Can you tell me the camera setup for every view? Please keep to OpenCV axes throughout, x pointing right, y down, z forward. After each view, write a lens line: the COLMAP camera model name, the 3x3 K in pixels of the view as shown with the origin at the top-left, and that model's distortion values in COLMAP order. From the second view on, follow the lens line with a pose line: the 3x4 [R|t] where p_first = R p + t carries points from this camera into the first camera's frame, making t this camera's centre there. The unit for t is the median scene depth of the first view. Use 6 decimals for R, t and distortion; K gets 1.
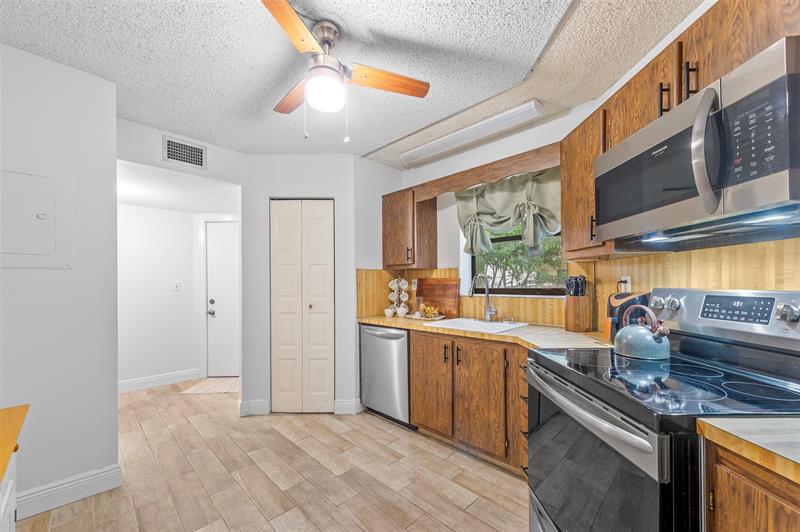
lens RADIAL K [[313.4, 0, 396.3], [0, 313.4, 279.6], [0, 0, 1]] dist [0.010984, -0.002863]
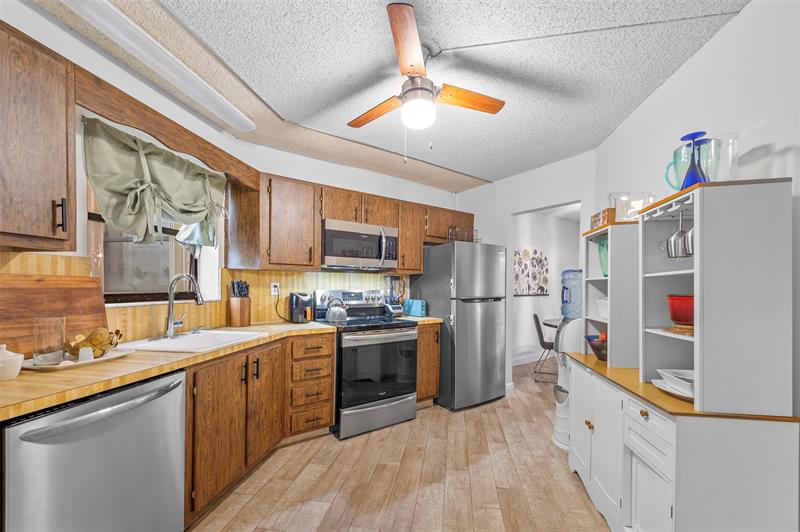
lens RADIAL K [[313.4, 0, 398.1], [0, 313.4, 293.3], [0, 0, 1]] dist [0.010984, -0.002863]
pose [[-0.577305, -0.020484, 0.816272, -0.738180], [-0.019155, 0.999750, 0.011541, 0.010668], [-0.816304, -0.008973, -0.577553, 1.155841]]
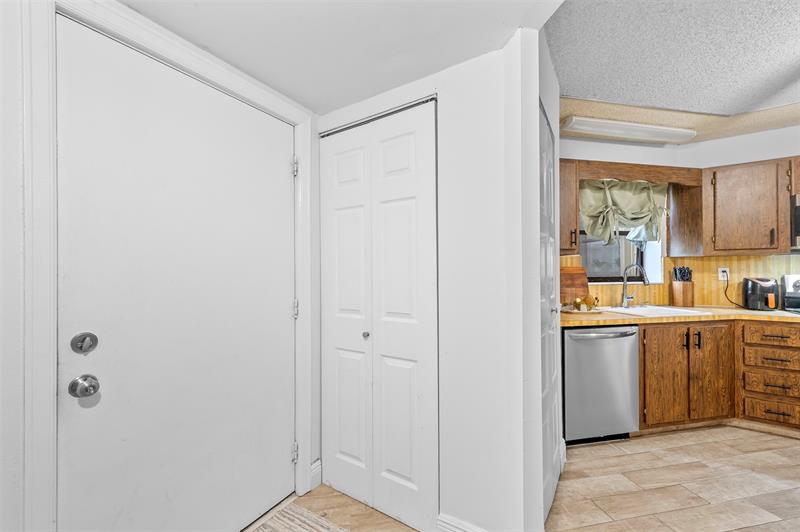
lens RADIAL K [[313.4, 0, 405.3], [0, 313.4, 267.3], [0, 0, 1]] dist [0.010984, -0.002863]
pose [[0.551391, 0.015085, 0.834110, -1.216776], [-0.010945, 0.999881, -0.010847, 0.017627], [-0.834175, -0.003148, 0.551491, 1.204553]]
